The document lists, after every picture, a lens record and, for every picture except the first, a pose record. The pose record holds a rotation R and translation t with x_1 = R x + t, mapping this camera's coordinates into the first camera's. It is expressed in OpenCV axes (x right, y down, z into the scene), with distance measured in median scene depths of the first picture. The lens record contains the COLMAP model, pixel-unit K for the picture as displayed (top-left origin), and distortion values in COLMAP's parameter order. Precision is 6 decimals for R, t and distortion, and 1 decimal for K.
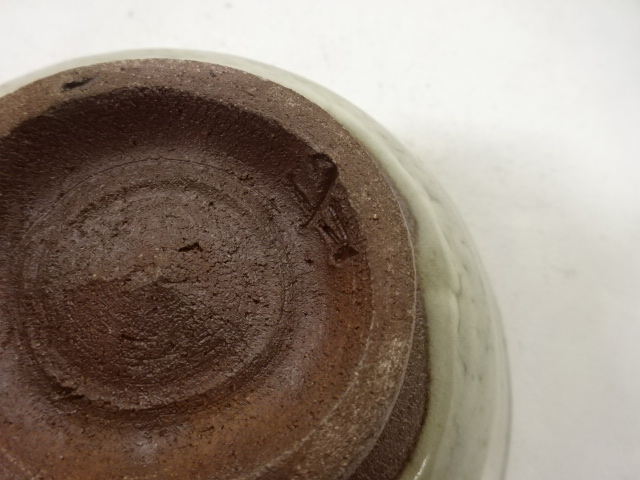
lens RADIAL K [[452.3, 0, 320.3], [0, 452.3, 240.6], [0, 0, 1]] dist [-0.009381, -0.005224]
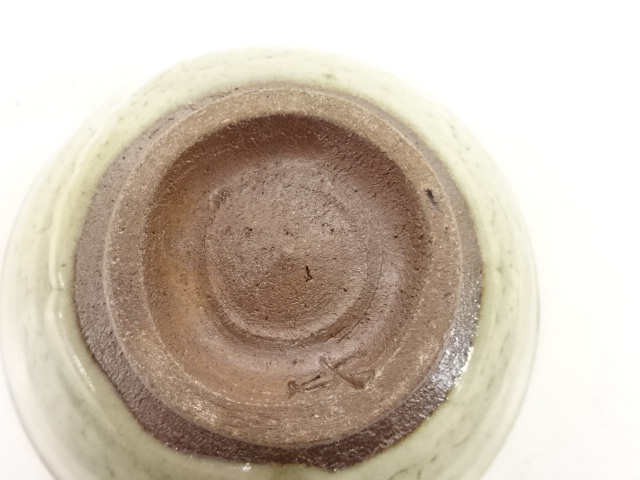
lens RADIAL K [[452.3, 0, 320.5], [0, 452.3, 239.7], [0, 0, 1]] dist [-0.009381, -0.005224]
pose [[-0.102047, 0.924160, -0.368124, 0.132048], [-0.964355, -0.001082, 0.264609, -0.401013], [0.244143, 0.382005, 0.891329, -0.292092]]
